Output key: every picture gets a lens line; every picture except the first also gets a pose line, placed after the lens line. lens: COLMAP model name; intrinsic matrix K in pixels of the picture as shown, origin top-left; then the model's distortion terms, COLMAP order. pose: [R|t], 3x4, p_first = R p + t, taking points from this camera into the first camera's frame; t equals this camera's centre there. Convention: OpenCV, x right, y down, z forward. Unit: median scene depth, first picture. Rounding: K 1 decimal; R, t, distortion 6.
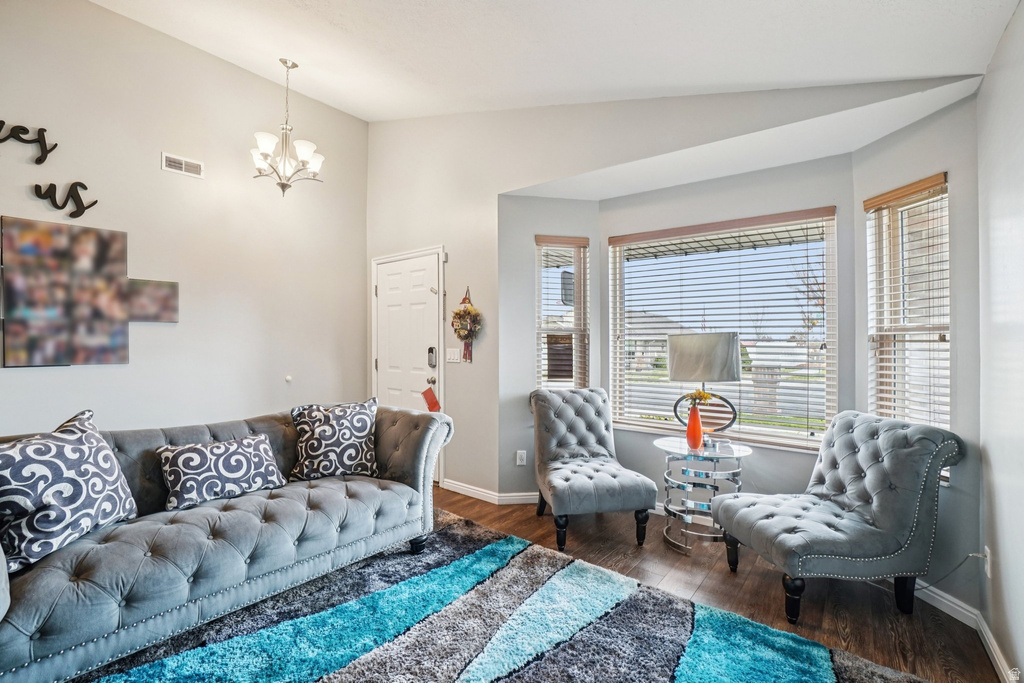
lens RADIAL K [[456.0, 0, 512.0], [0, 456.0, 341.5], [0, 0, 1]] dist [-0.000878, 0.000391]
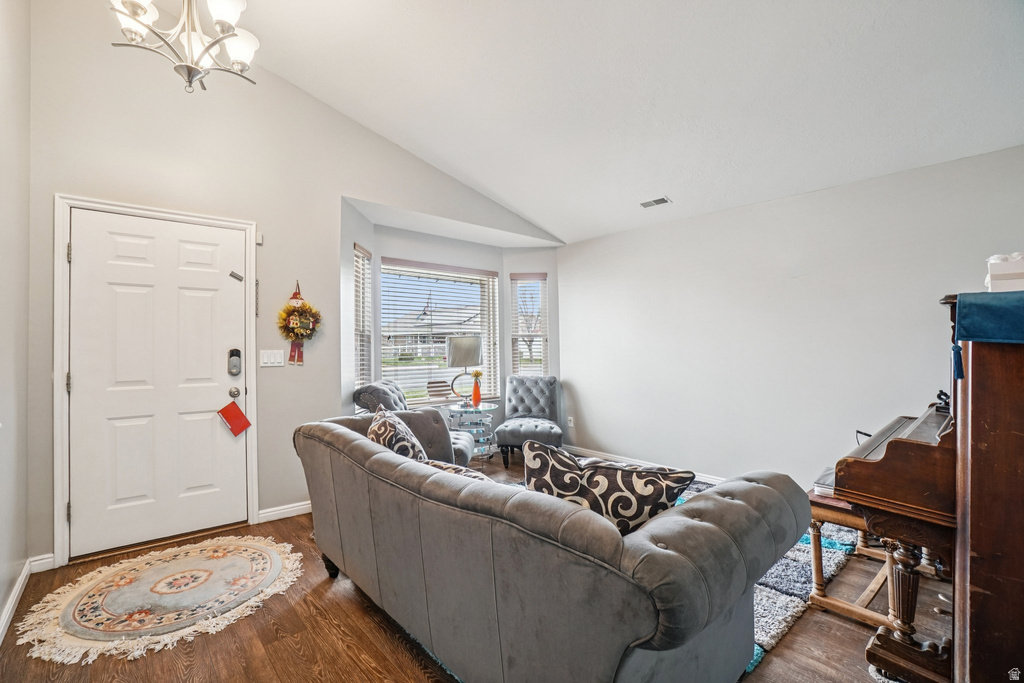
lens RADIAL K [[456.0, 0, 512.0], [0, 456.0, 341.5], [0, 0, 1]] dist [-0.000878, 0.000391]
pose [[0.196099, 0.005455, 0.980569, -0.881637], [0.006368, 0.999956, -0.006836, 0.008282], [-0.980563, 0.007585, 0.196056, 0.410476]]
